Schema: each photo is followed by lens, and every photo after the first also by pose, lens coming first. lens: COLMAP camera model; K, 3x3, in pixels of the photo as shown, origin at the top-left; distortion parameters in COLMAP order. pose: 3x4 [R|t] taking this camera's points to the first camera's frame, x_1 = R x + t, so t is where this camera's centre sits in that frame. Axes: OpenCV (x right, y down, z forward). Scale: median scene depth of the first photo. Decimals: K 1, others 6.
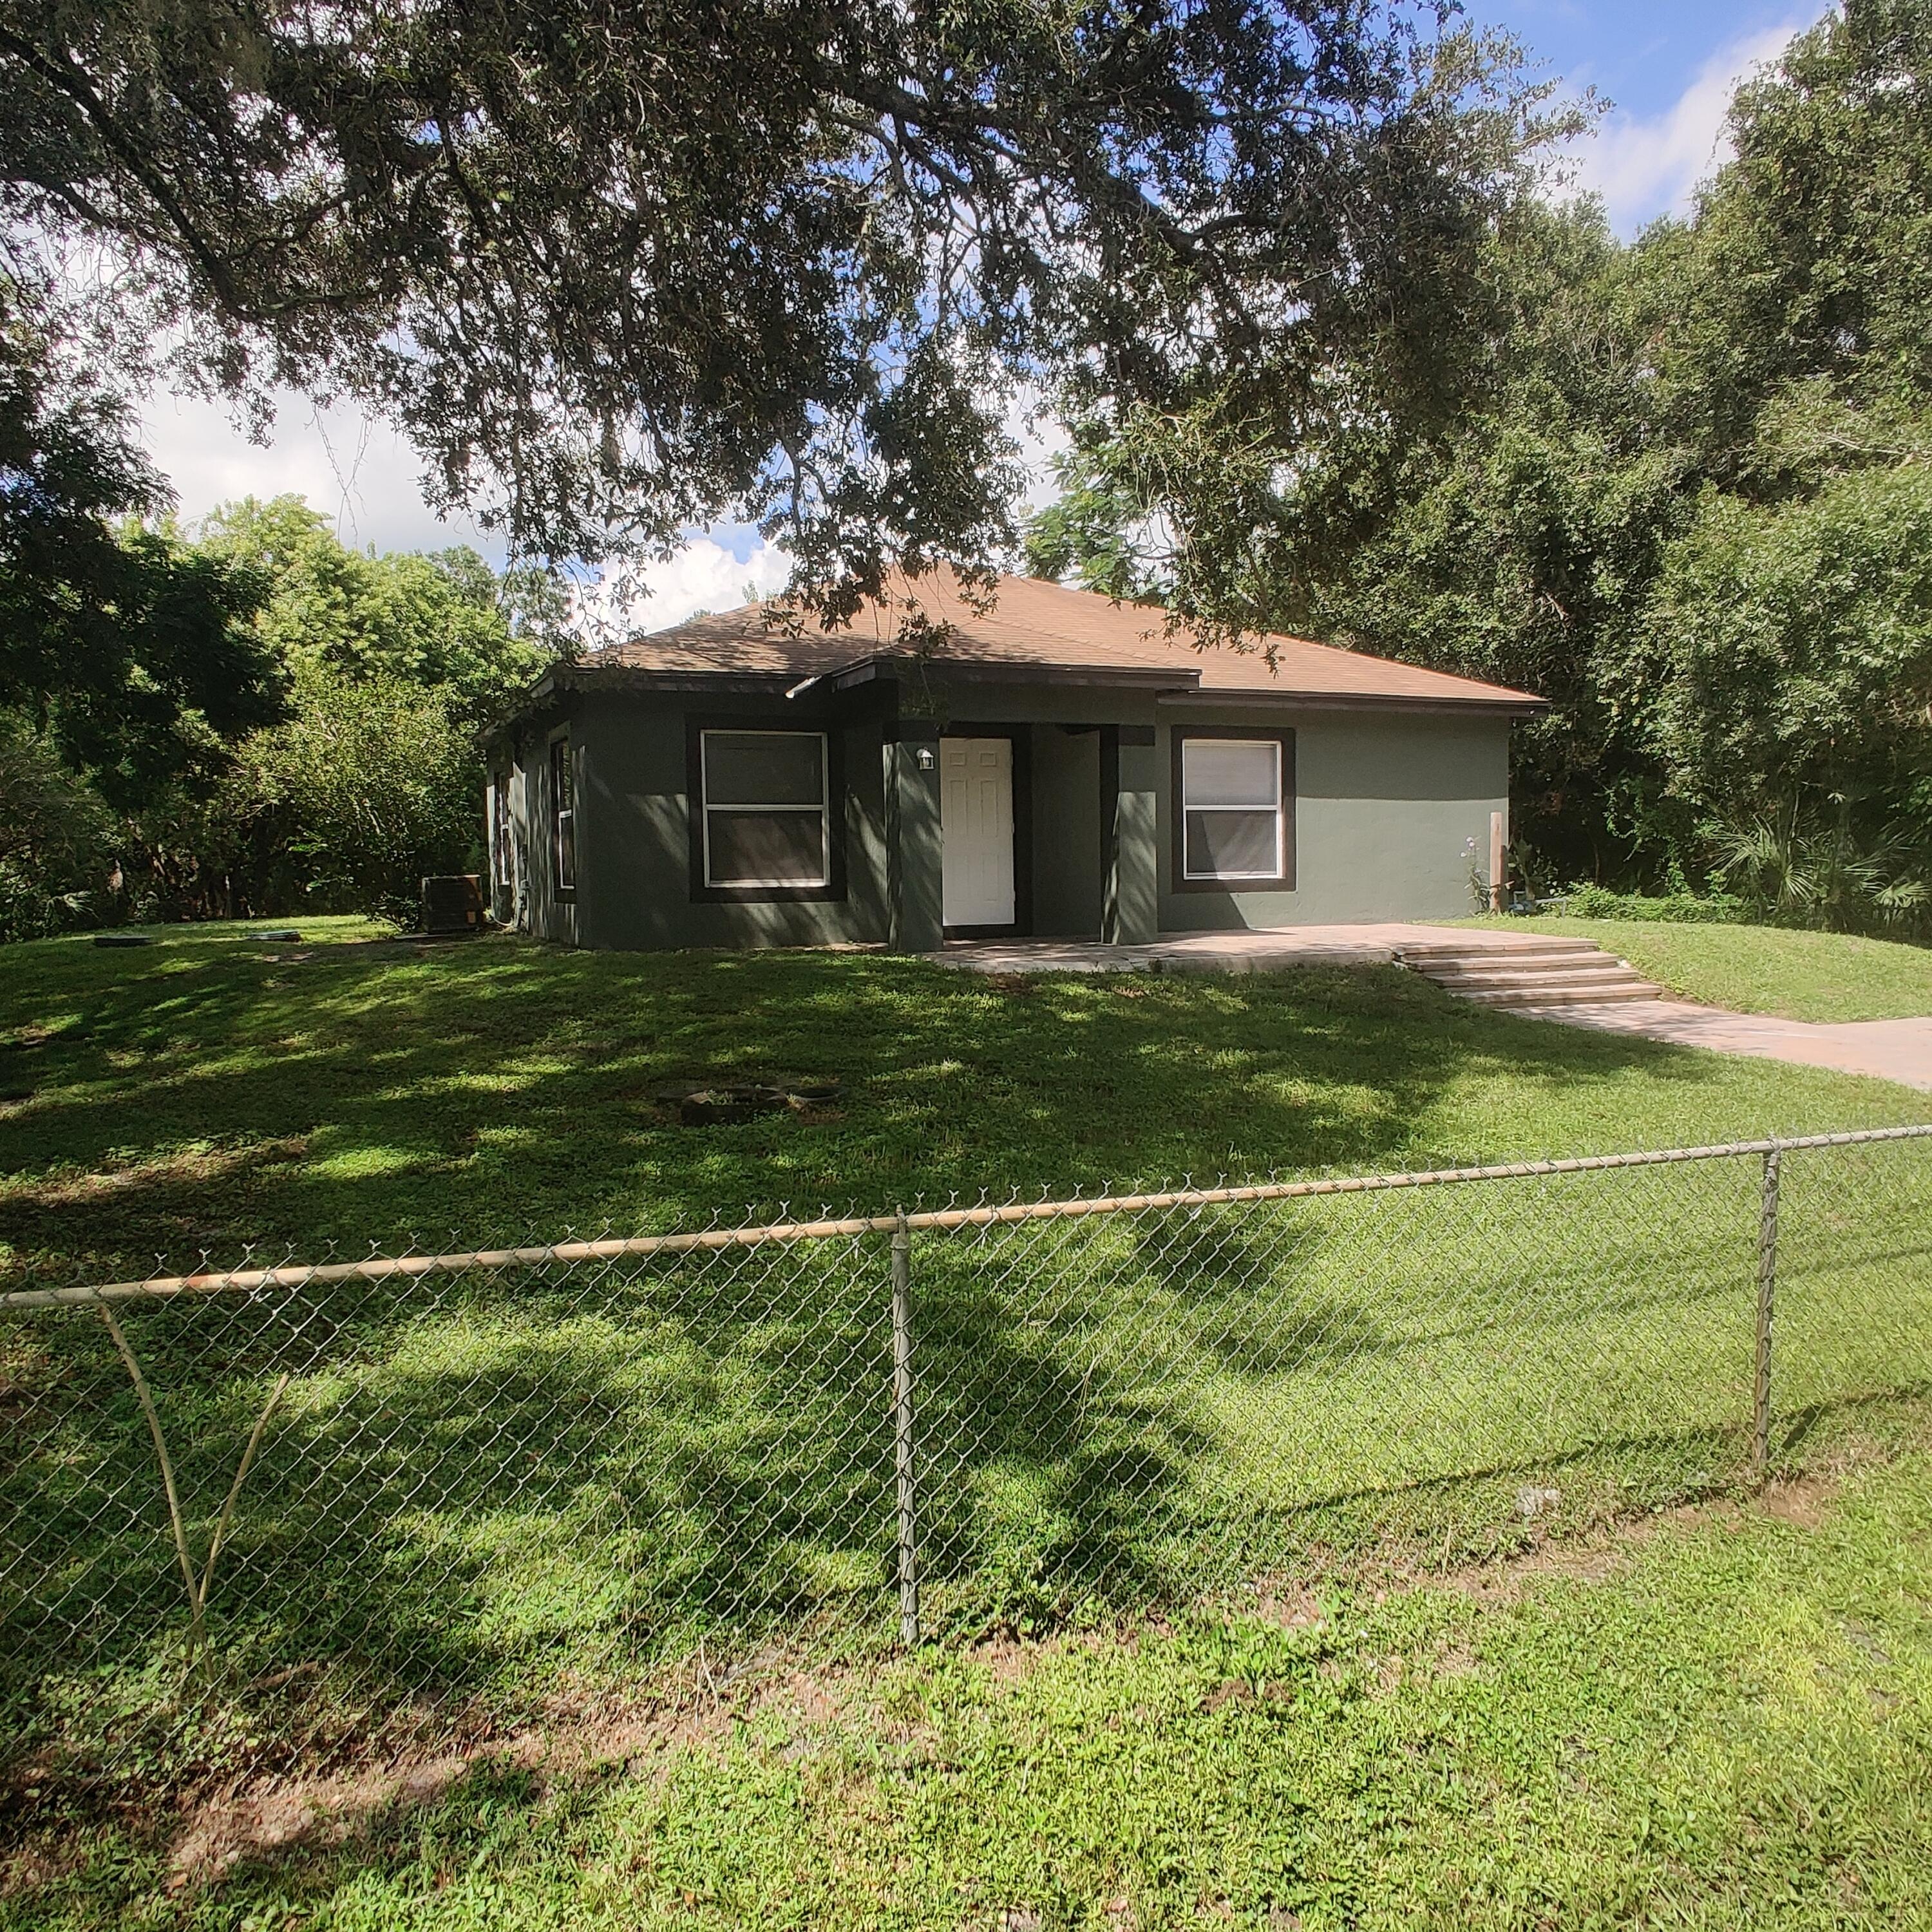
lens RADIAL K [[1653.0, 0, 914.9], [0, 1653.0, 965.4], [0, 0, 1]] dist [-0.050989, 0.061340]
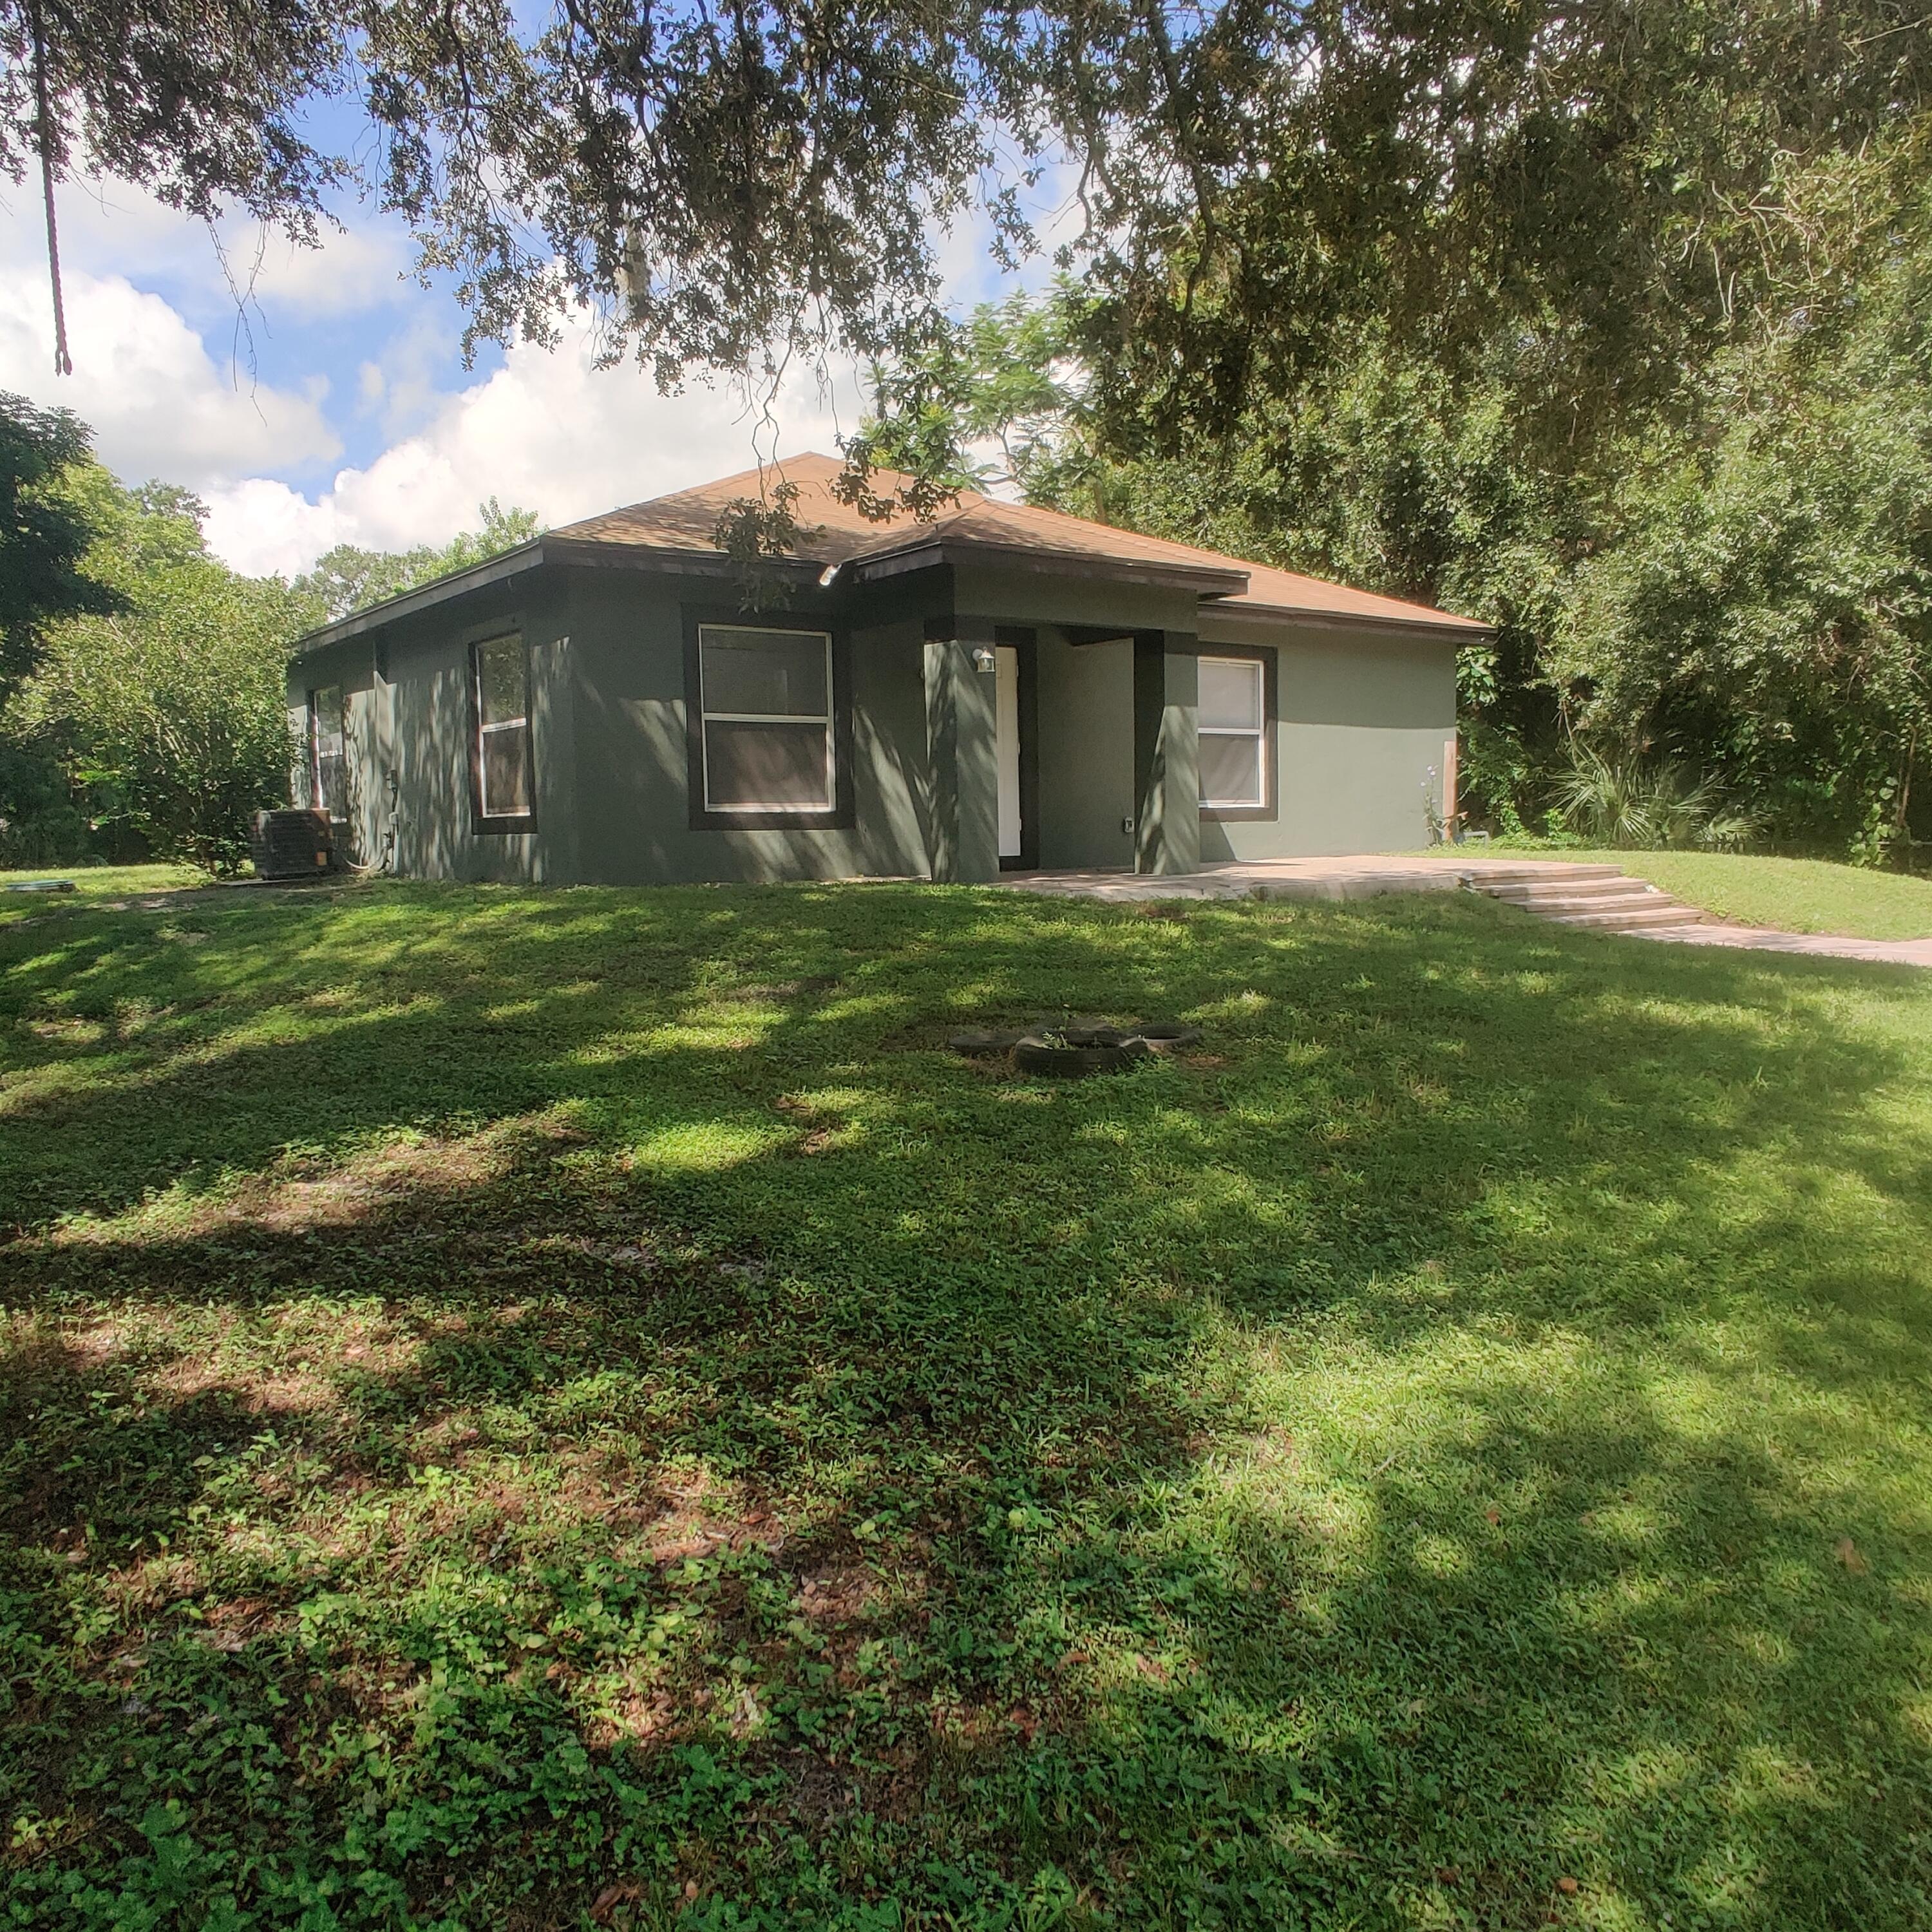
lens RADIAL K [[1653.0, 0, 914.9], [0, 1653.0, 965.4], [0, 0, 1]] dist [-0.050989, 0.061340]
pose [[0.968606, -0.023319, 0.247504, -0.227886], [0.018450, 0.999588, 0.021975, 0.014464], [-0.247915, -0.016718, 0.968638, 0.149755]]
